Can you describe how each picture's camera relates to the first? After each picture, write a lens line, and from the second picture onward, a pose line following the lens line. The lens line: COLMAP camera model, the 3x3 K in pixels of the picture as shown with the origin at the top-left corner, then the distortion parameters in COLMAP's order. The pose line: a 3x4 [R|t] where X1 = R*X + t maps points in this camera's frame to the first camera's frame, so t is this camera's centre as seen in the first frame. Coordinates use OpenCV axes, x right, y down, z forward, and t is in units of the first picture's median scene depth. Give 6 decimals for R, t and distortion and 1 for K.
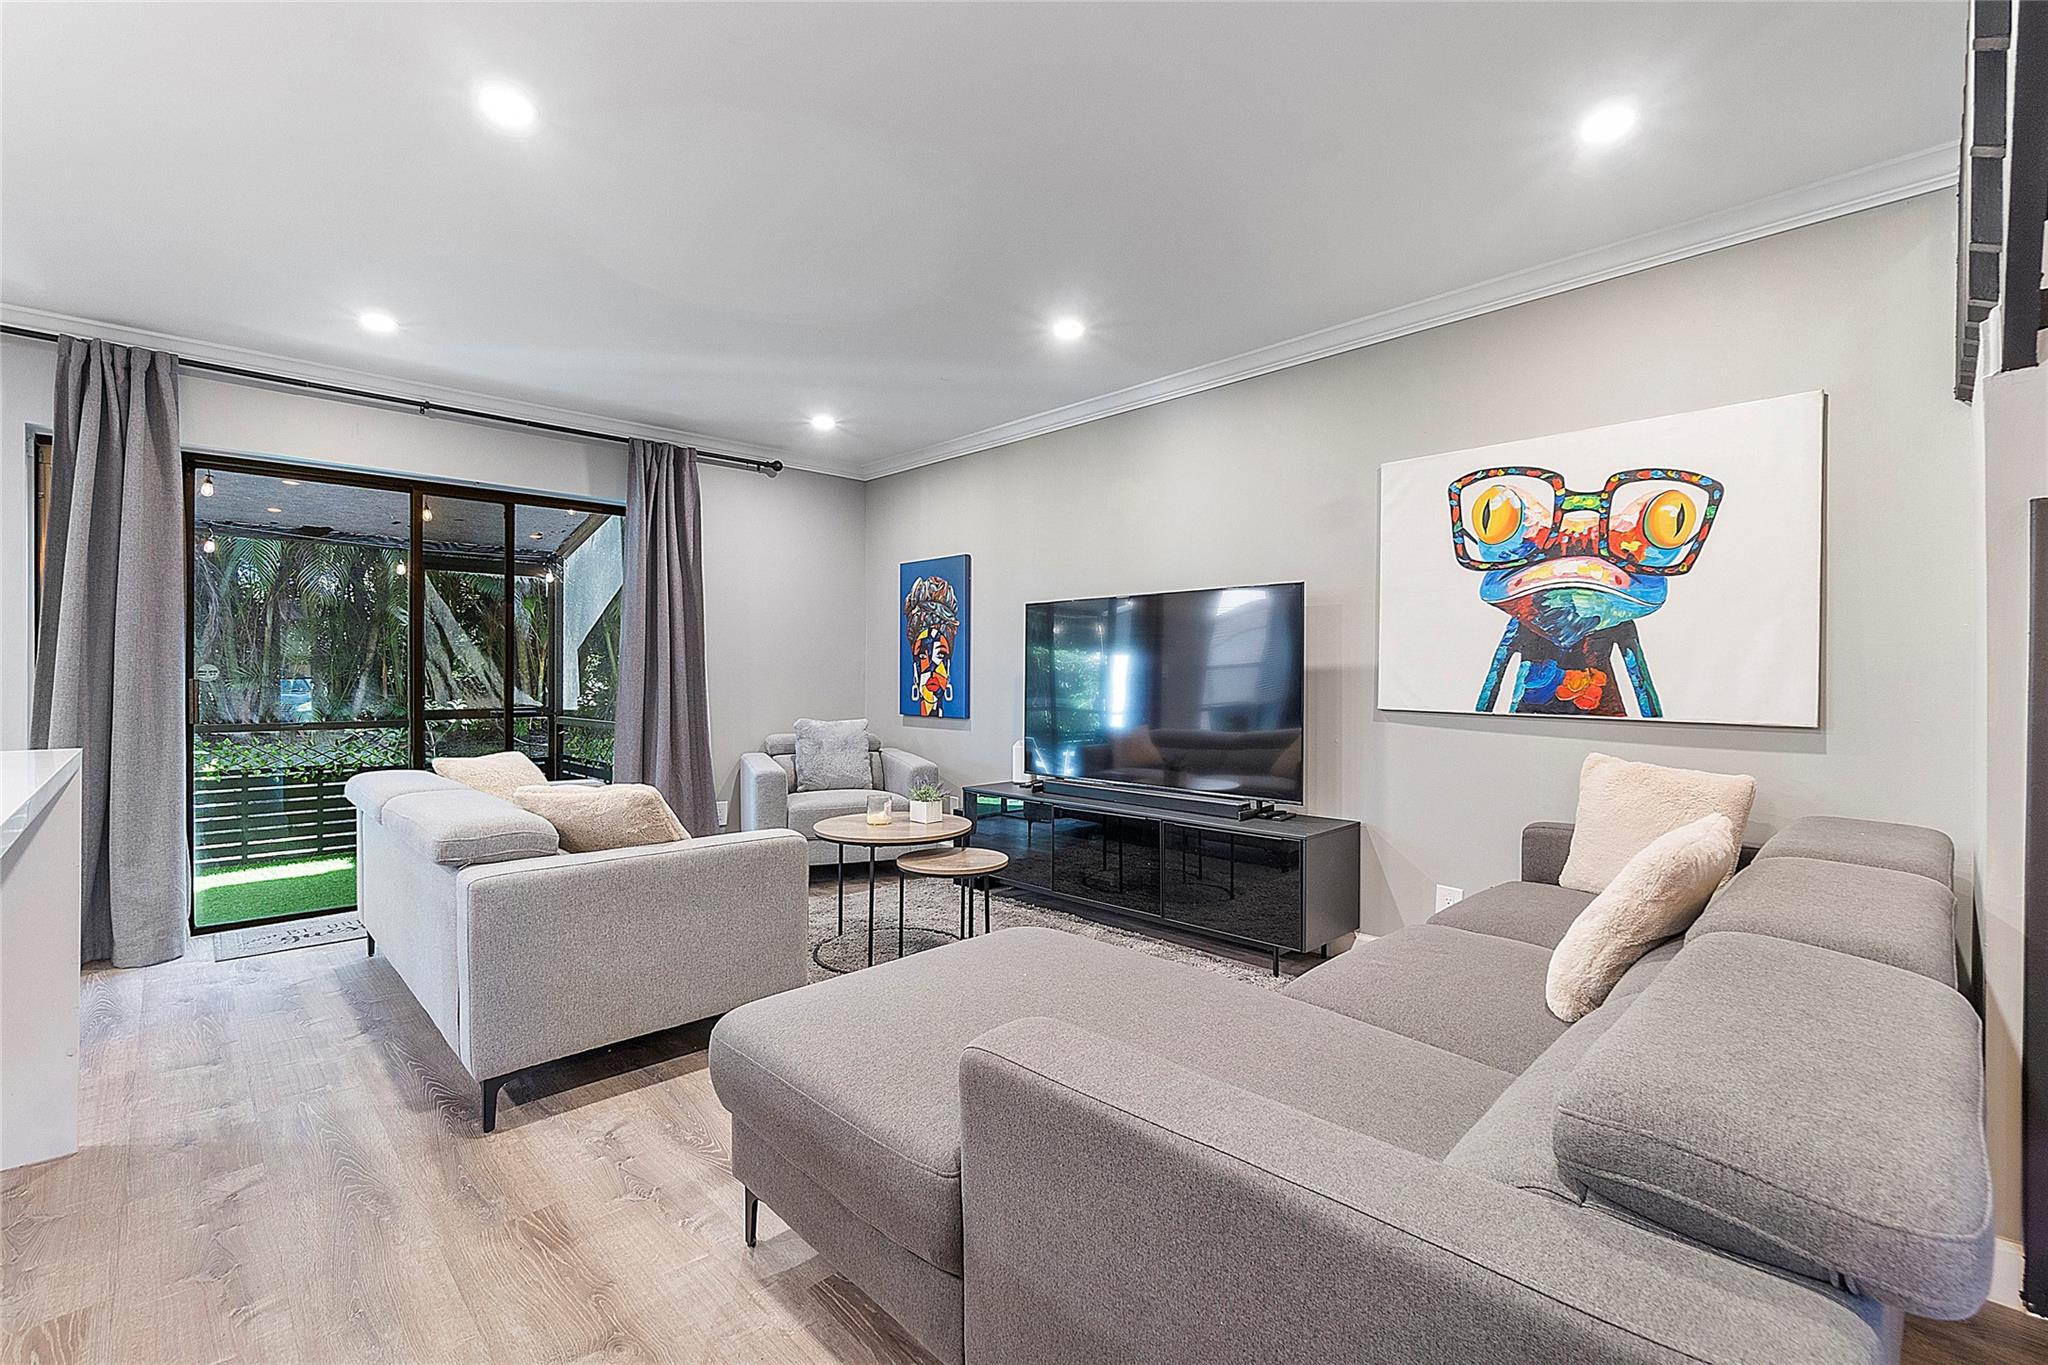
lens RADIAL K [[884.7, 0, 1016.5], [0, 884.7, 677.3], [0, 0, 1]] dist [-0.008416, 0.002151]
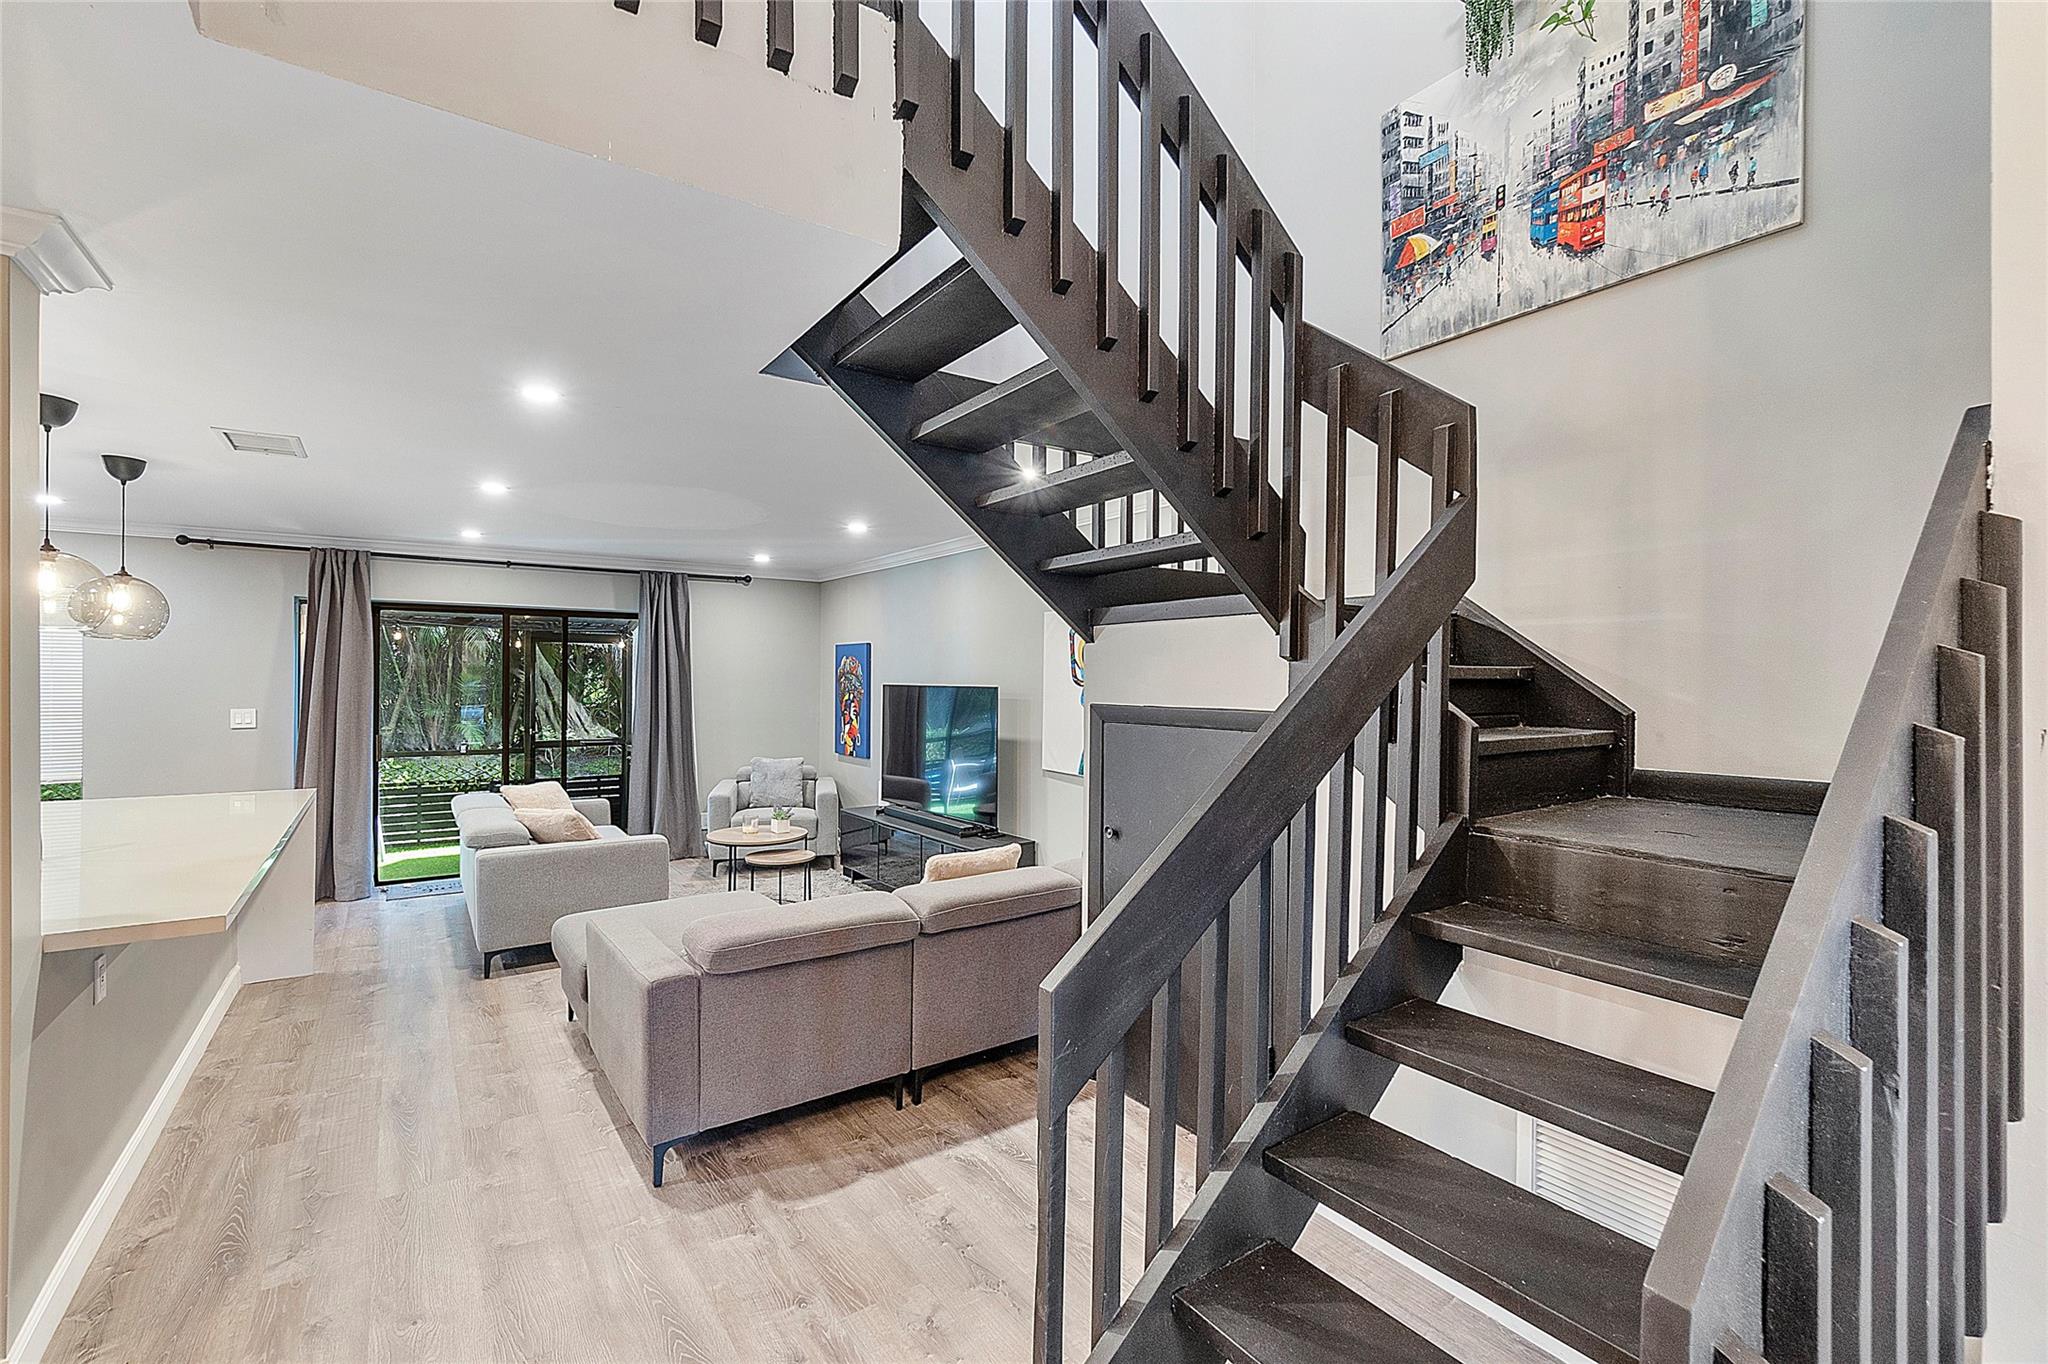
lens RADIAL K [[884.7, 0, 1022.5], [0, 884.7, 678.6], [0, 0, 1]] dist [-0.008416, 0.002151]
pose [[0.988447, 0.004265, -0.151508, 0.436487], [-0.004937, 0.999980, -0.004060, -0.083900], [0.151487, 0.004761, 0.988448, -0.391304]]
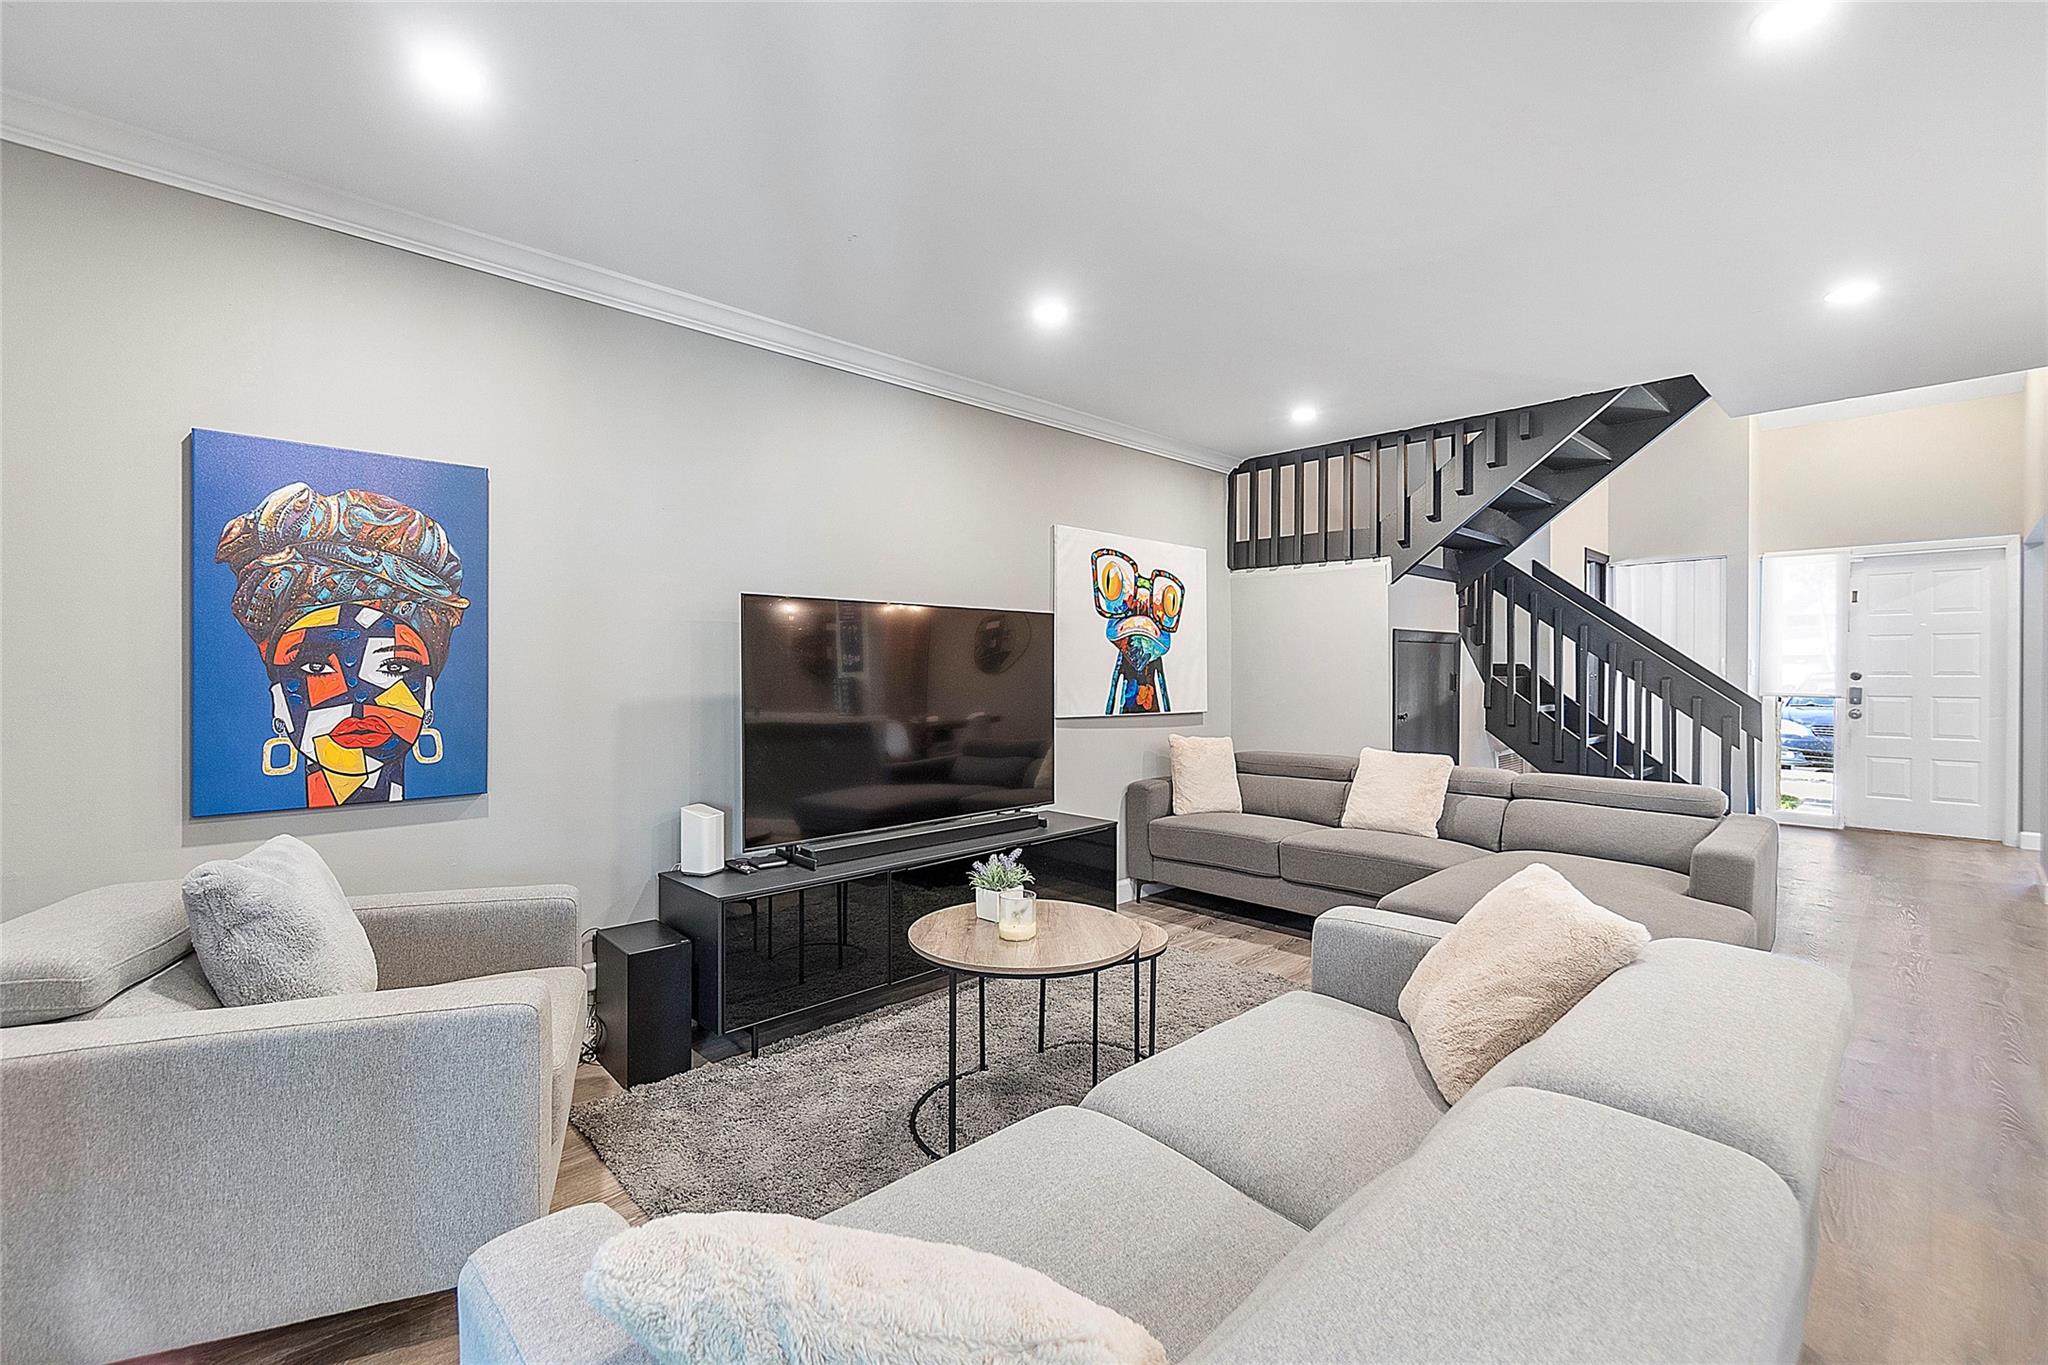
lens RADIAL K [[884.7, 0, 1024.5], [0, 884.7, 677.0], [0, 0, 1]] dist [-0.008416, 0.002151]
pose [[-0.004665, -0.006610, 0.999967, -0.609866], [0.008502, 0.999942, 0.006649, -0.022601], [-0.999953, 0.008532, -0.004609, 0.751394]]
